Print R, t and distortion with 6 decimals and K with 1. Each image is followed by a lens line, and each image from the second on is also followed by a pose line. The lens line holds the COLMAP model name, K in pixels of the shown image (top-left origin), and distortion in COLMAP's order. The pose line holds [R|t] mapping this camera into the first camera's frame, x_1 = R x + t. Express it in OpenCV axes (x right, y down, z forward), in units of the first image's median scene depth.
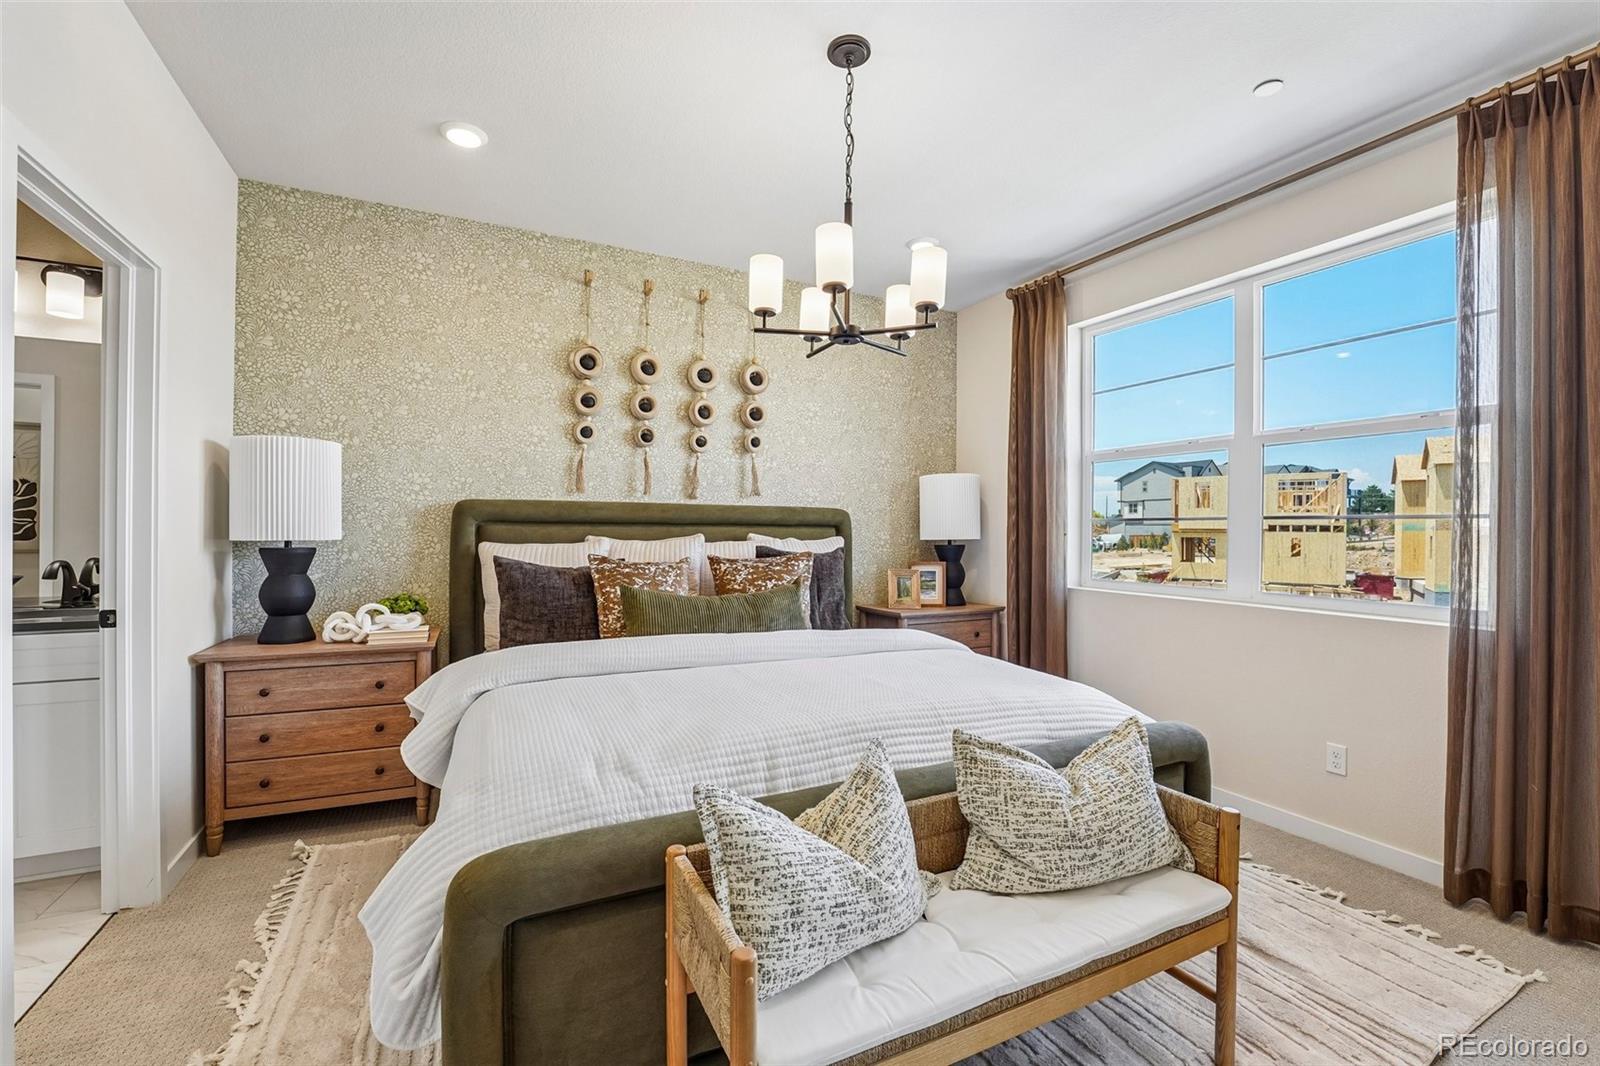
lens RADIAL K [[659.3, 0, 793.1], [0, 659.3, 533.8], [0, 0, 1]] dist [-0.030958, -0.000129]
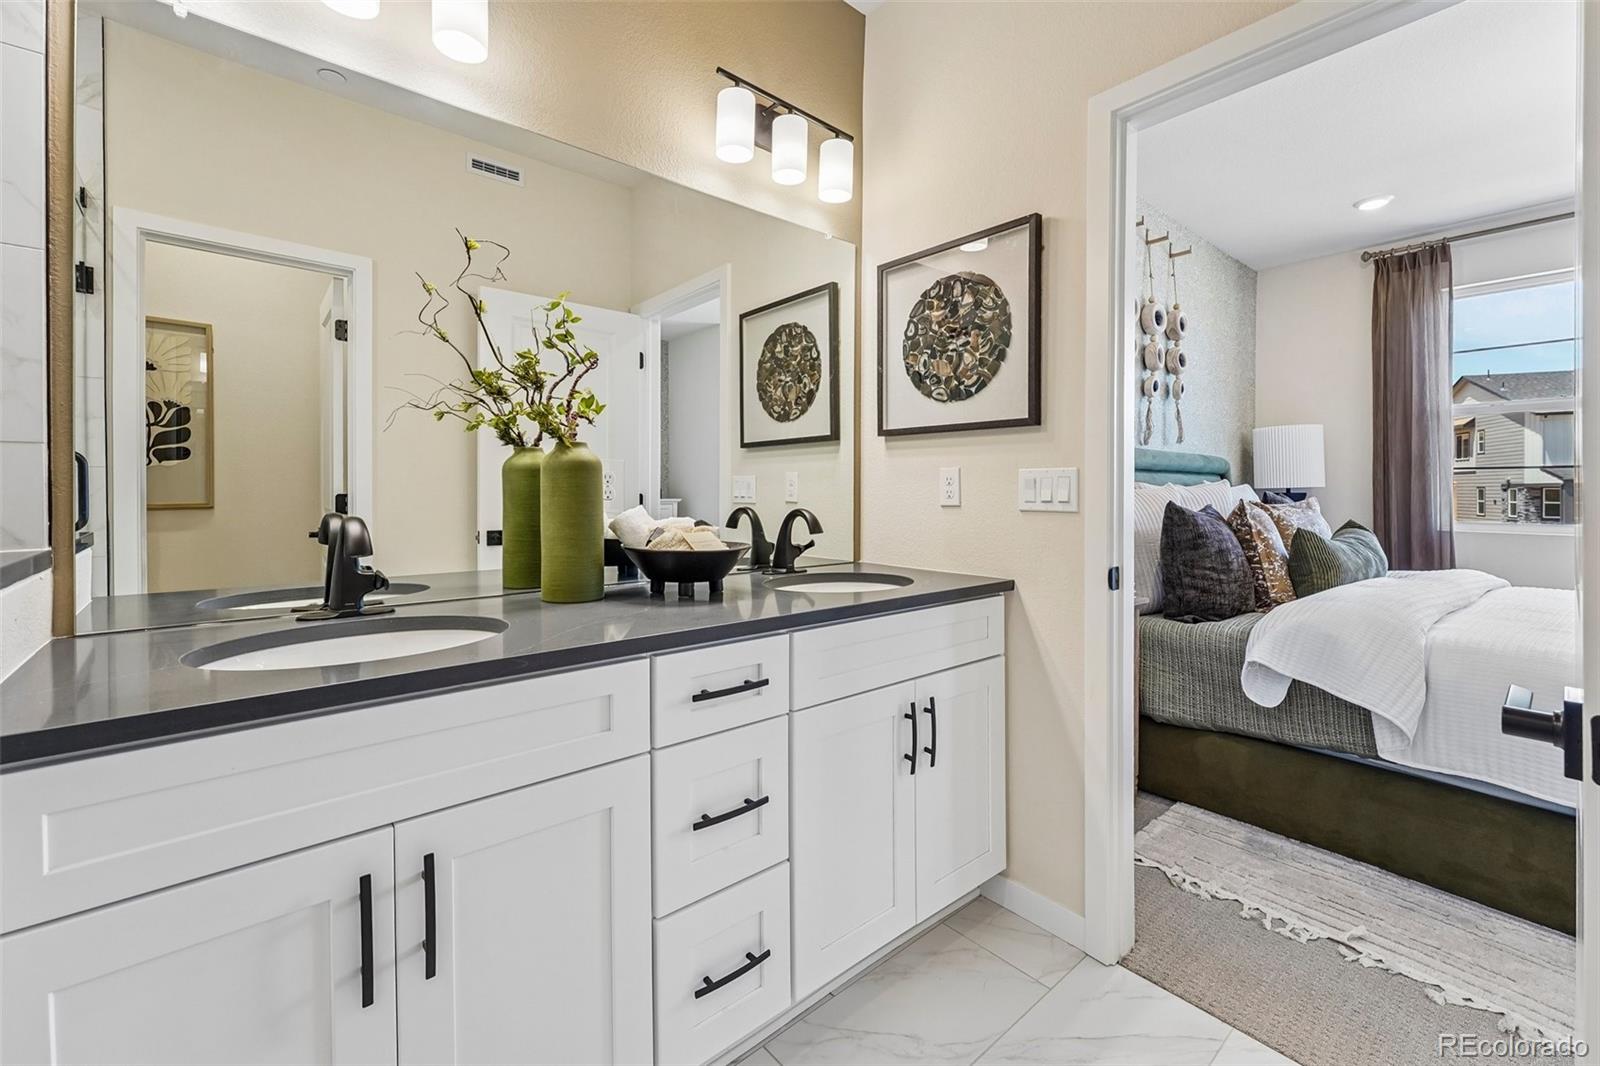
lens RADIAL K [[662.6, 0, 797.1], [0, 662.6, 492.5], [0, 0, 1]] dist [0.010306, 0.000098]
pose [[0.971143, -0.003317, 0.238475, -0.941129], [0.003137, 0.999994, 0.001136, 0.015254], [-0.238477, -0.000355, 0.971148, 0.181593]]
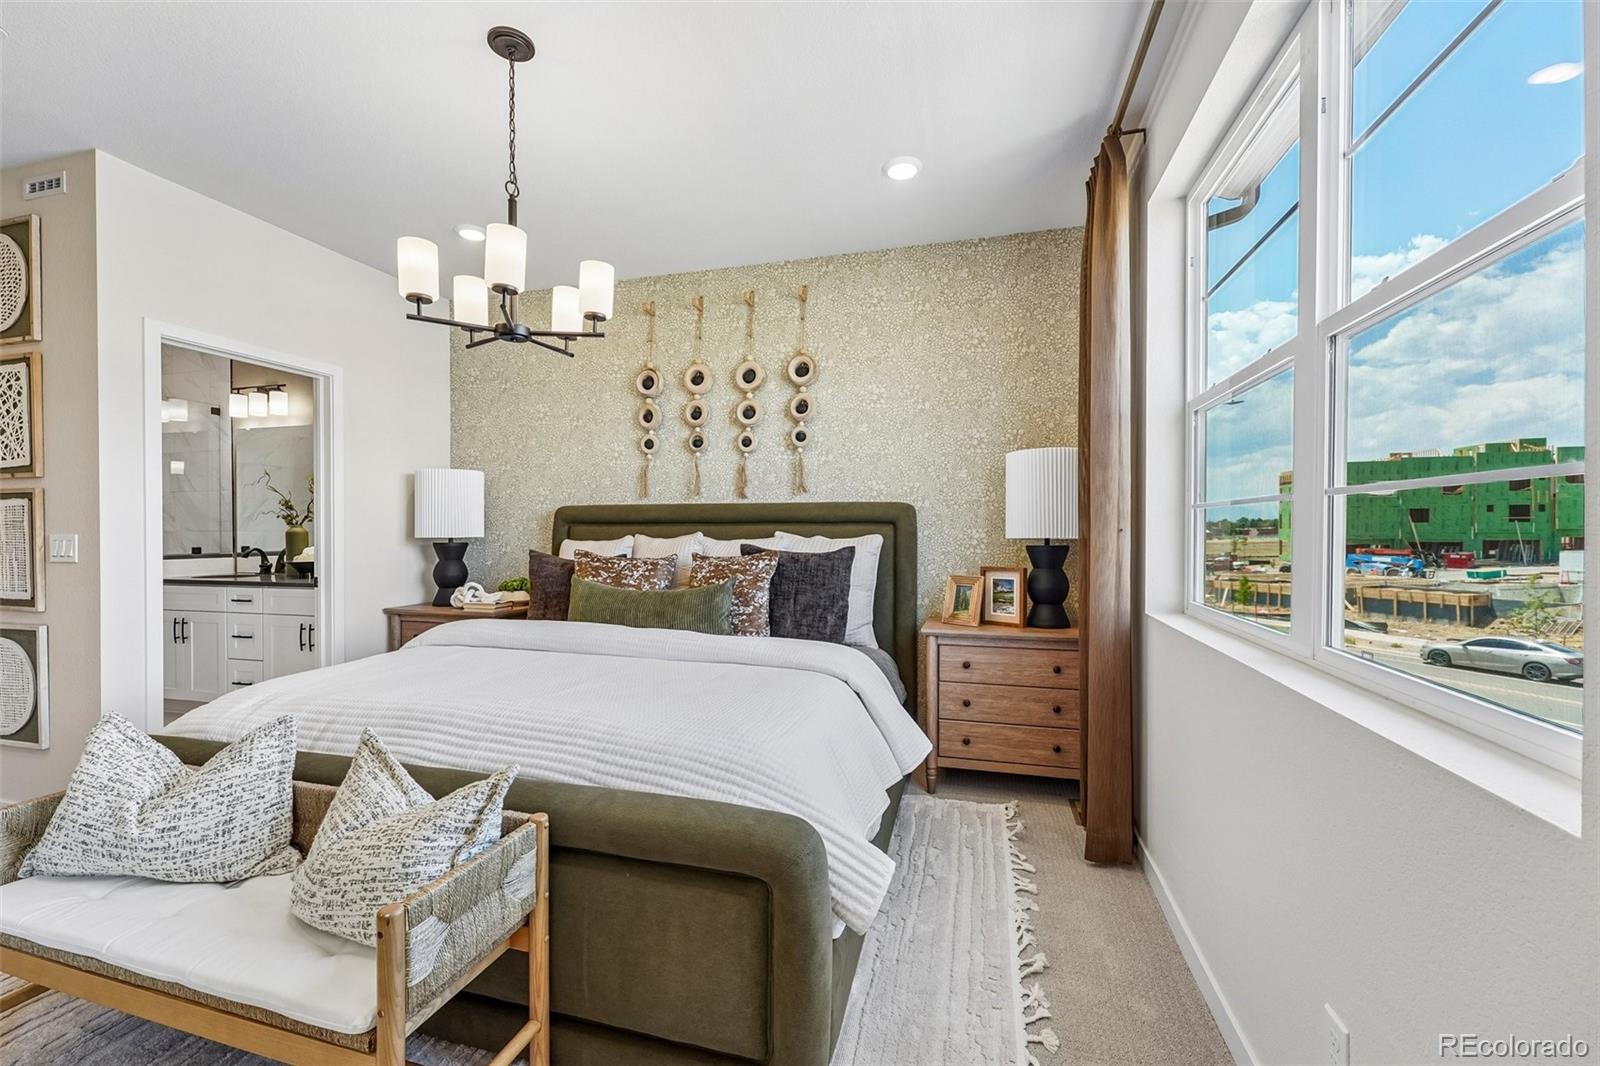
lens RADIAL K [[653.0, 0, 795.3], [0, 653.0, 531.9], [0, 0, 1]] dist [0.004153, 0.000367]
pose [[0.741511, -0.004317, -0.670927, 0.629699], [0.003546, 0.999991, -0.002515, 0.002863], [0.670931, -0.000514, 0.741519, 0.316554]]
